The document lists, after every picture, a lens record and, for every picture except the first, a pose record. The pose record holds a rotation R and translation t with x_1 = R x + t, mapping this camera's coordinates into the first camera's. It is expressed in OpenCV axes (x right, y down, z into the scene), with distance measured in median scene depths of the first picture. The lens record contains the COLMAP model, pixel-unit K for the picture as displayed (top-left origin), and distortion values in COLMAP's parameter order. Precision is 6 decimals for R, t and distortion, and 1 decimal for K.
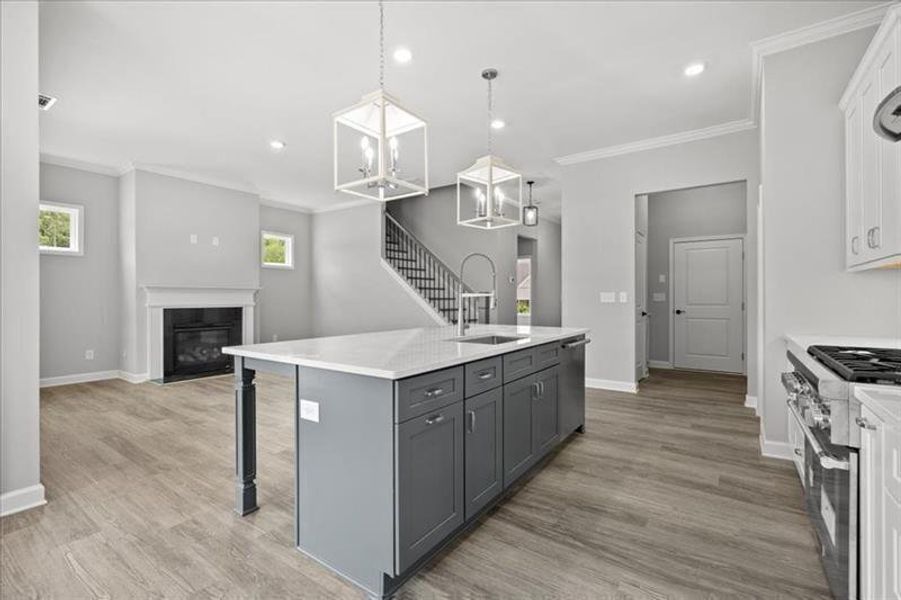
lens RADIAL K [[408.8, 0, 450.5], [0, 408.8, 300.0], [0, 0, 1]] dist [-0.001014, -0.000165]
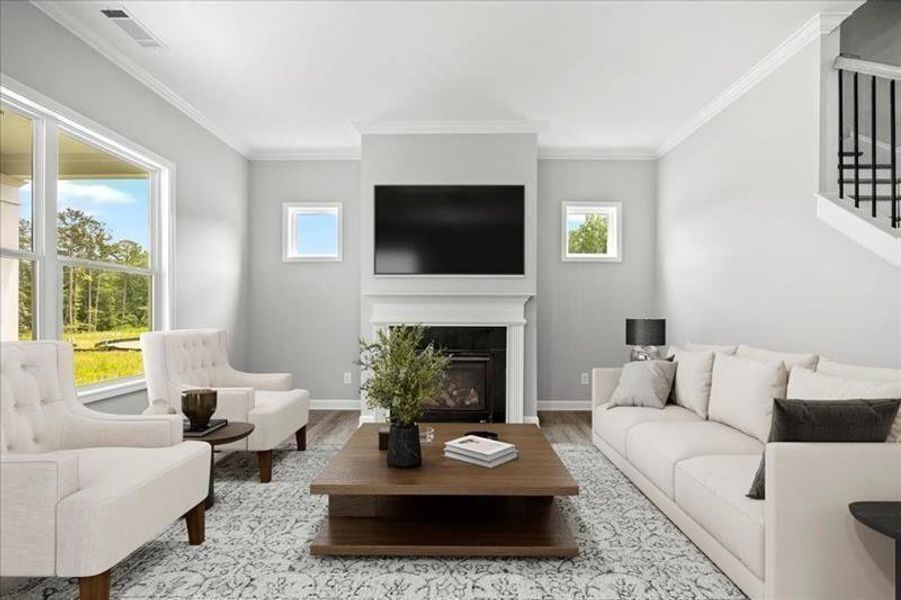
lens RADIAL K [[391.5, 0, 451.4], [0, 391.5, 313.2], [0, 0, 1]] dist [-0.002839, -0.000503]
pose [[0.577670, -0.001594, -0.816269, -0.080161], [-0.002971, 0.999987, -0.004056, 0.001199], [0.816265, 0.004768, 0.577658, 0.563704]]
